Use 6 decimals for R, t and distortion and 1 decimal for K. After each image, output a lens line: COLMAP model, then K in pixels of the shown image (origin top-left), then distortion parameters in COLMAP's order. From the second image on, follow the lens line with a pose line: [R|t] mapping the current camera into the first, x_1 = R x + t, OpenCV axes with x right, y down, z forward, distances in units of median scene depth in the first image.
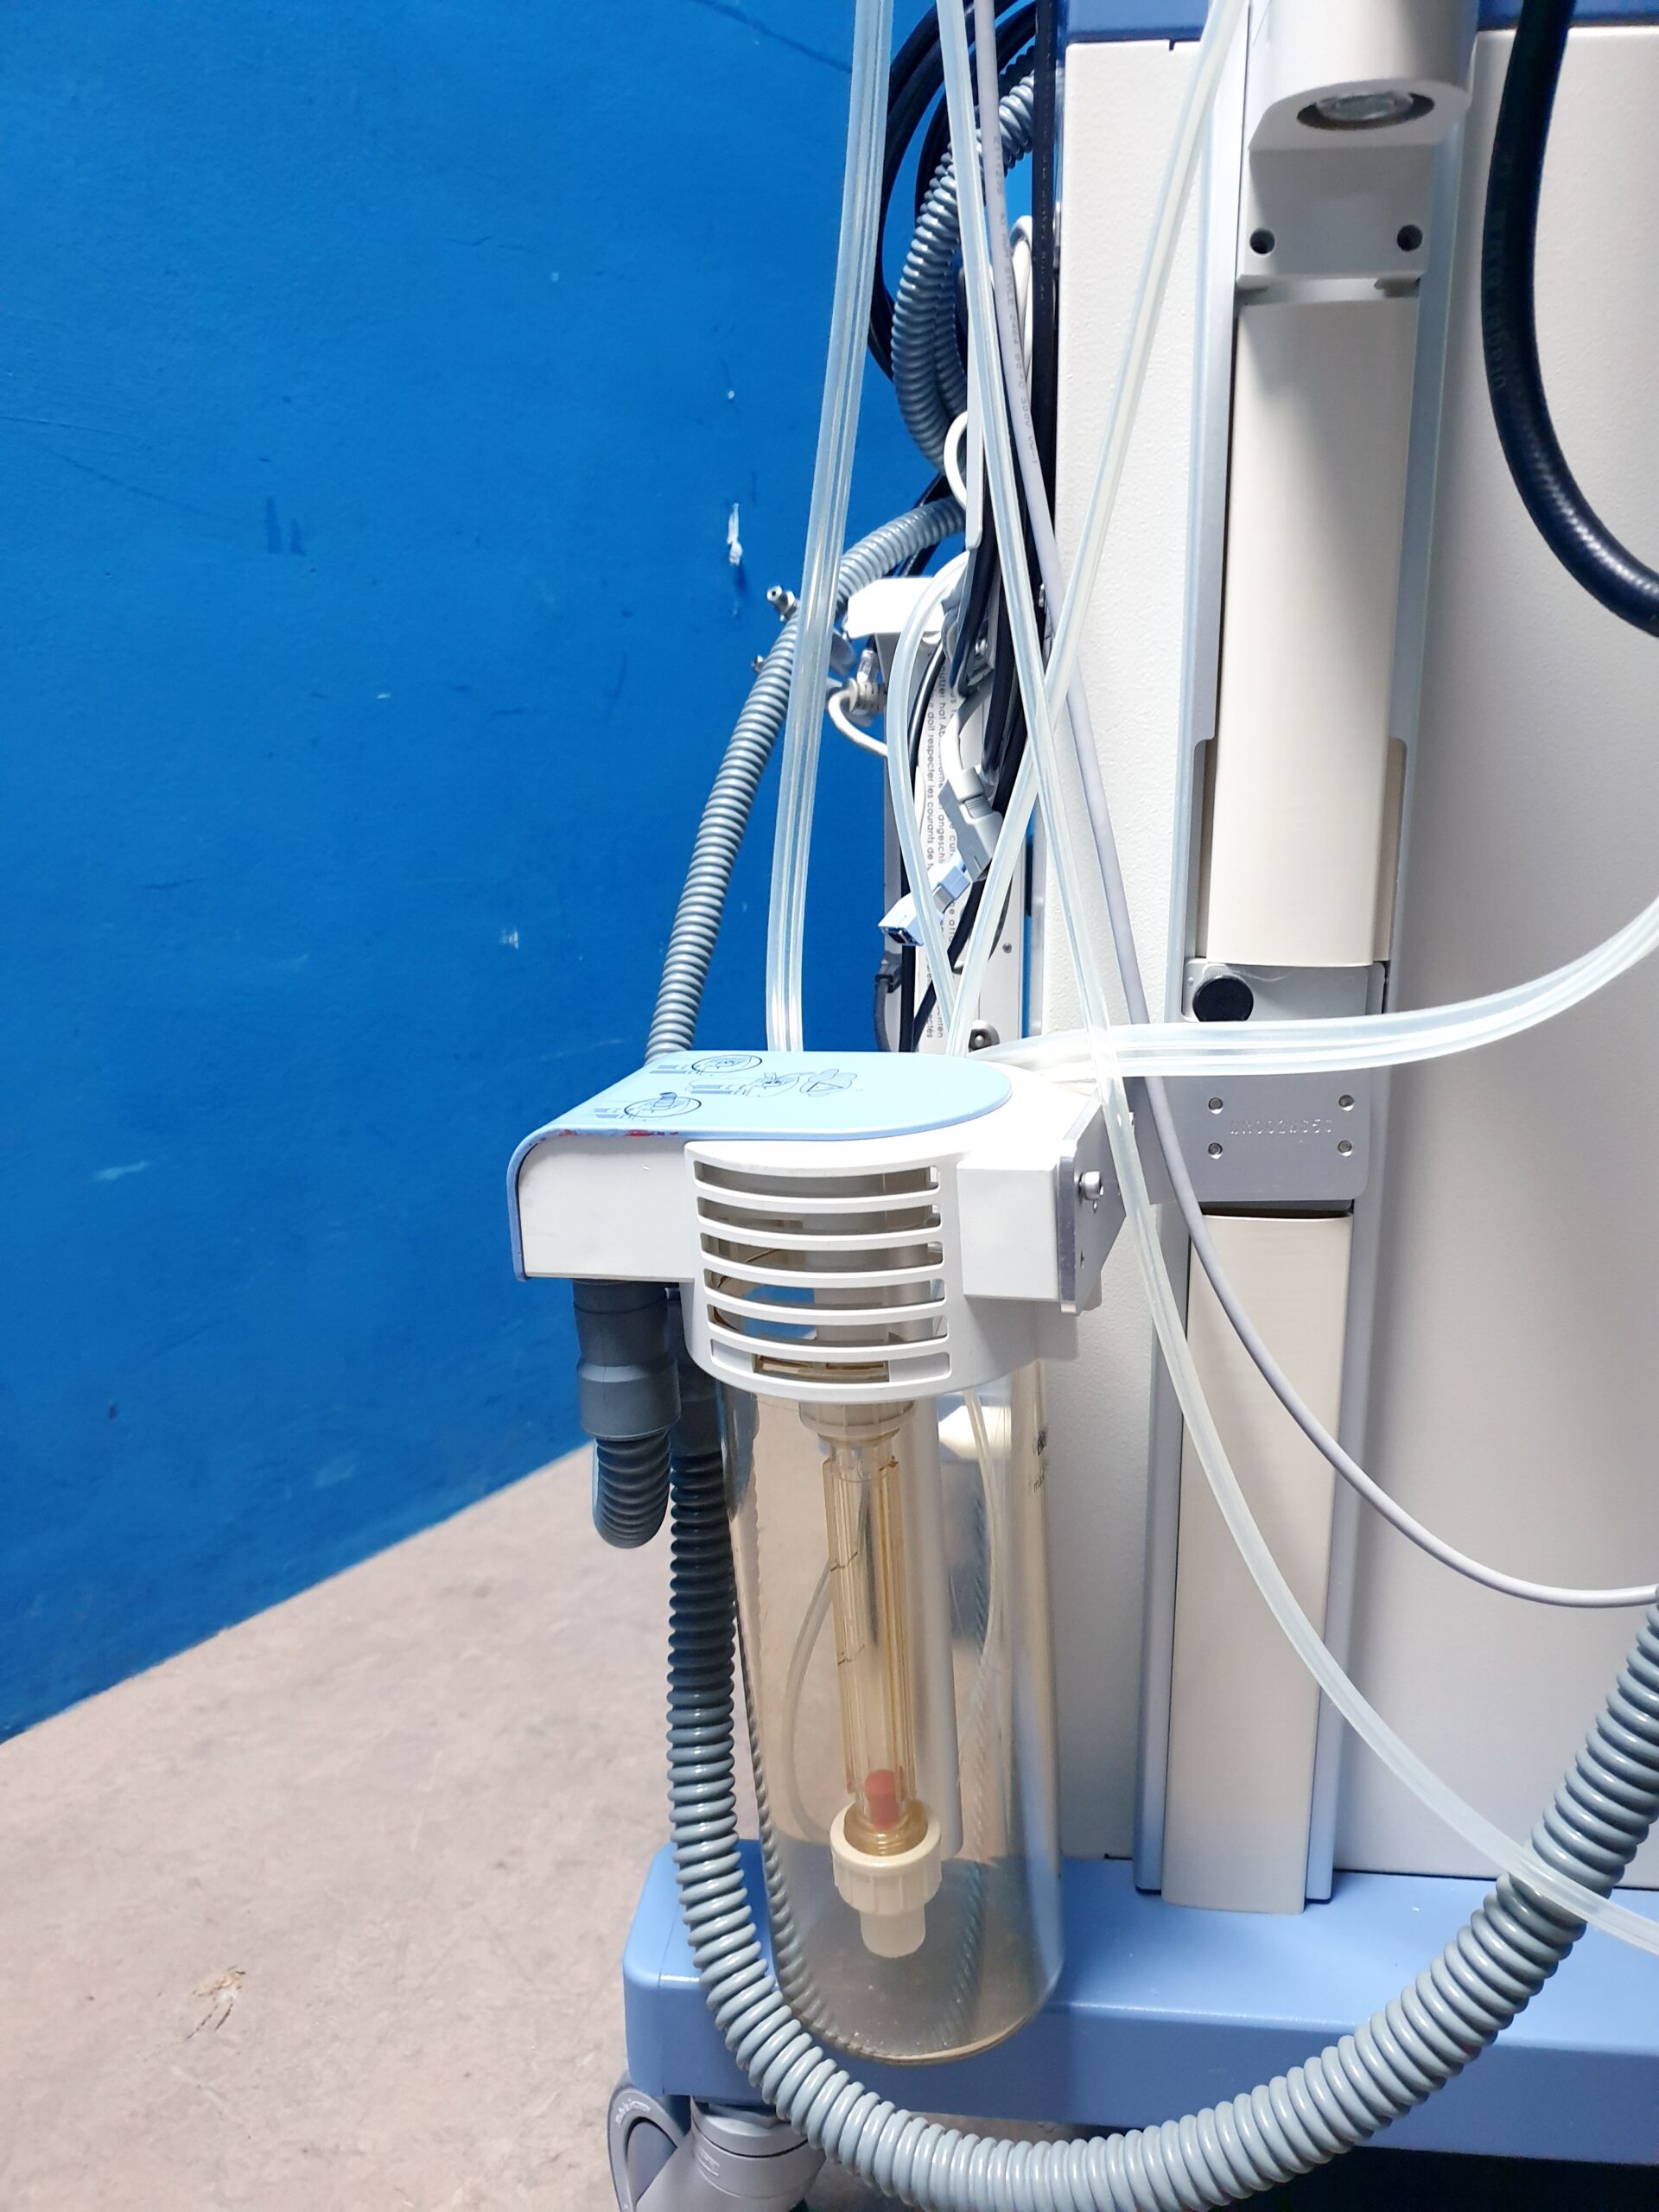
lens RADIAL K [[1726.3, 0, 853.8], [0, 1726.3, 1122.1], [0, 0, 1]] dist [-0.006224, 0.023203]
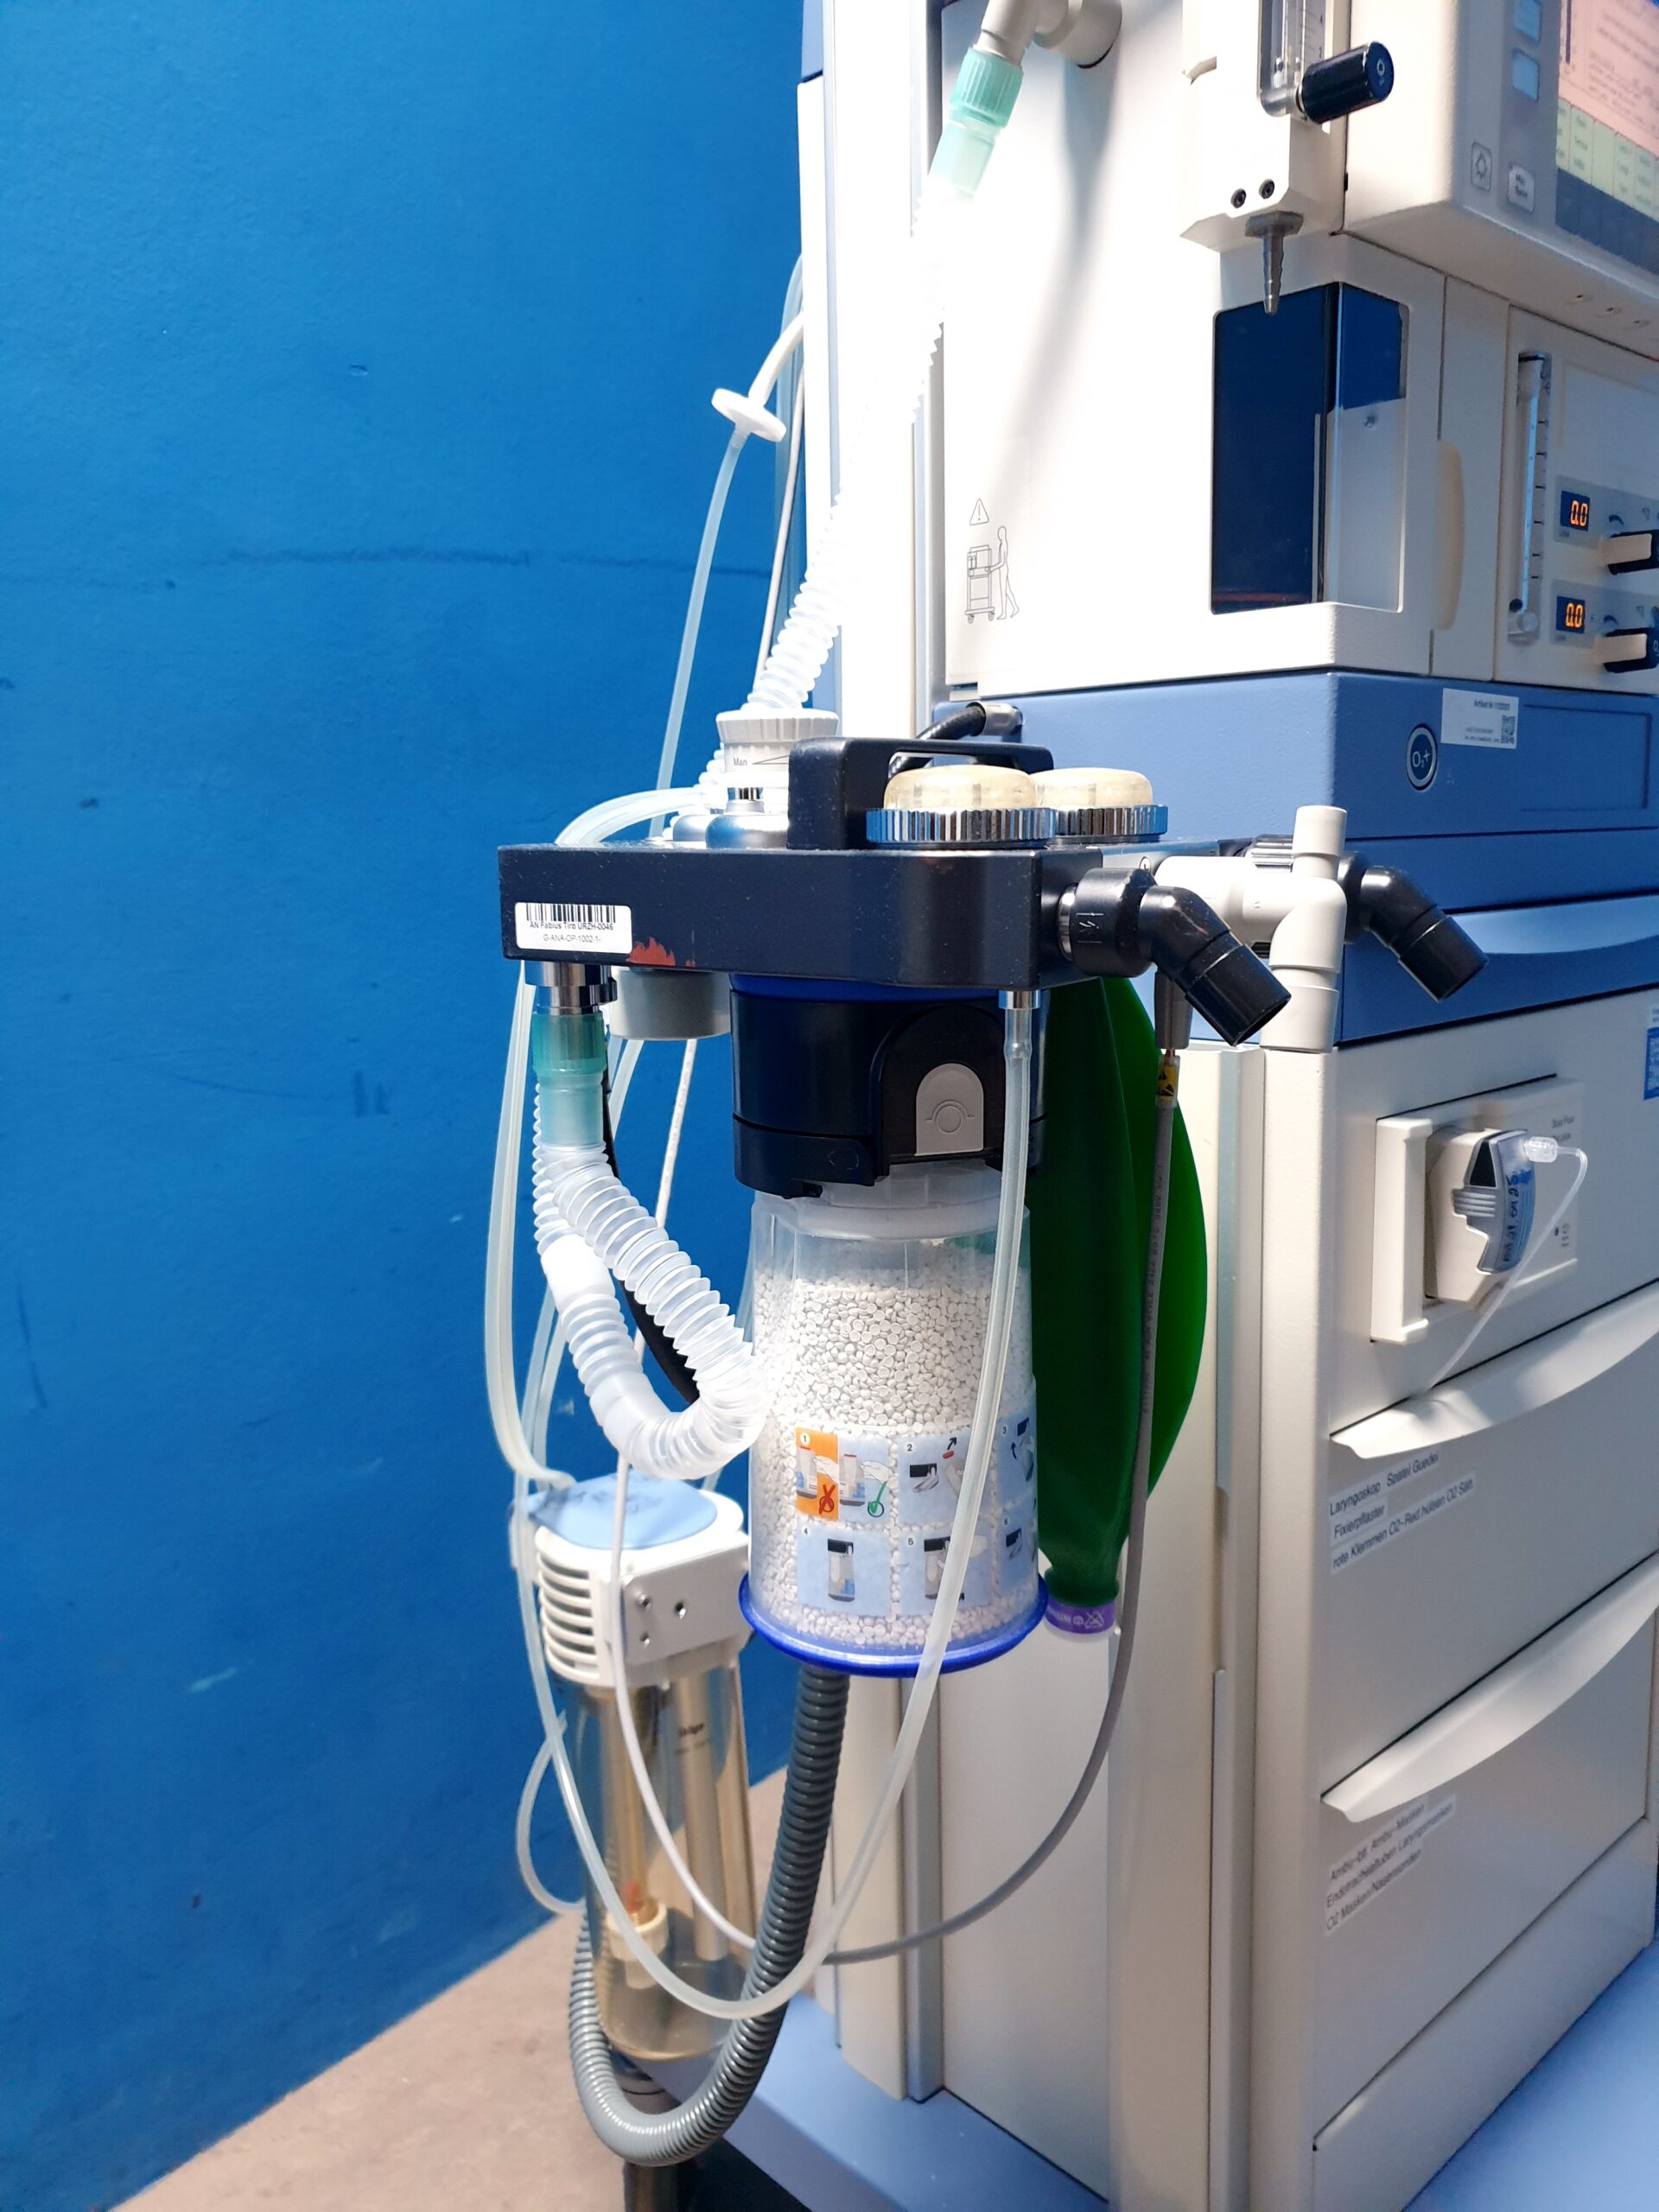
lens RADIAL K [[1734.8, 0, 840.2], [0, 1734.8, 1116.3], [0, 0, 1]] dist [-0.032429, 0.067220]
pose [[0.998421, -0.007344, -0.055695, 0.044387], [0.002000, 0.995437, -0.095403, -0.230703], [0.056141, 0.095141, 0.993879, -0.117427]]
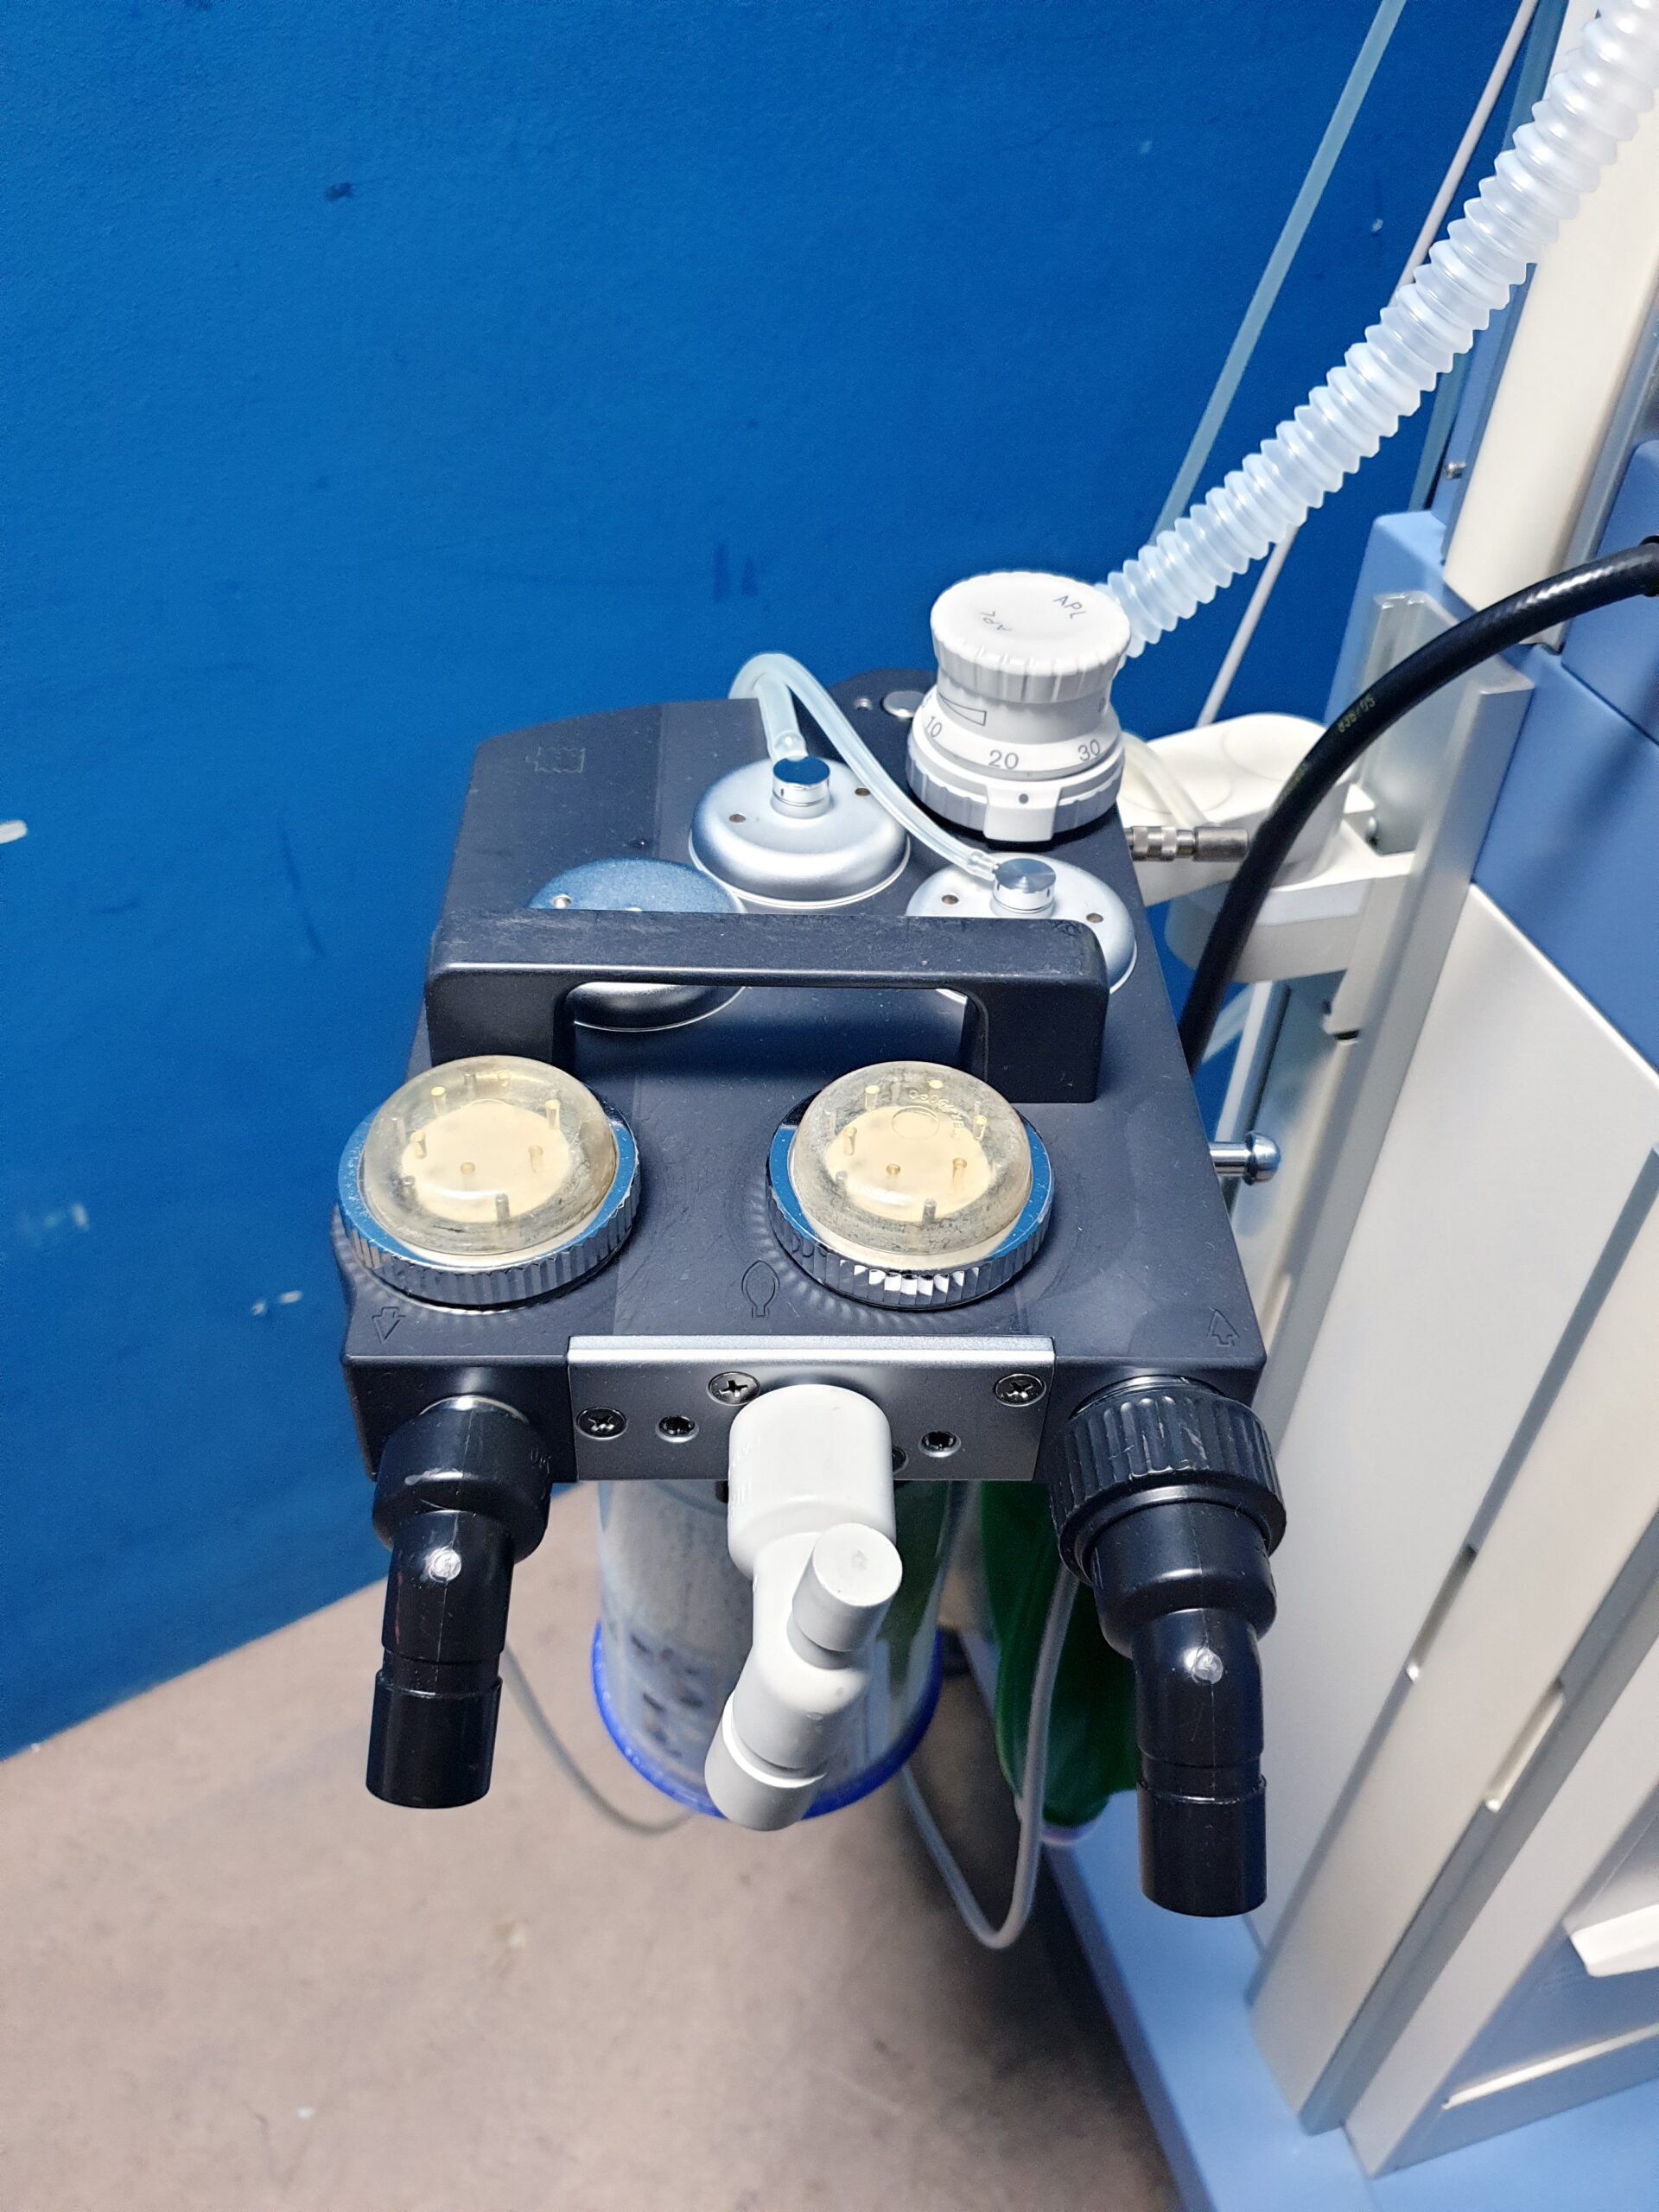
lens RADIAL K [[1766.5, 0, 857.9], [0, 1766.5, 1102.1], [0, 0, 1]] dist [-0.066839, 0.115281]
pose [[0.932007, 0.277181, -0.233523, 0.000920], [-0.145430, 0.876166, 0.459548, -0.546050], [0.331982, -0.394340, 0.856903, 0.183692]]
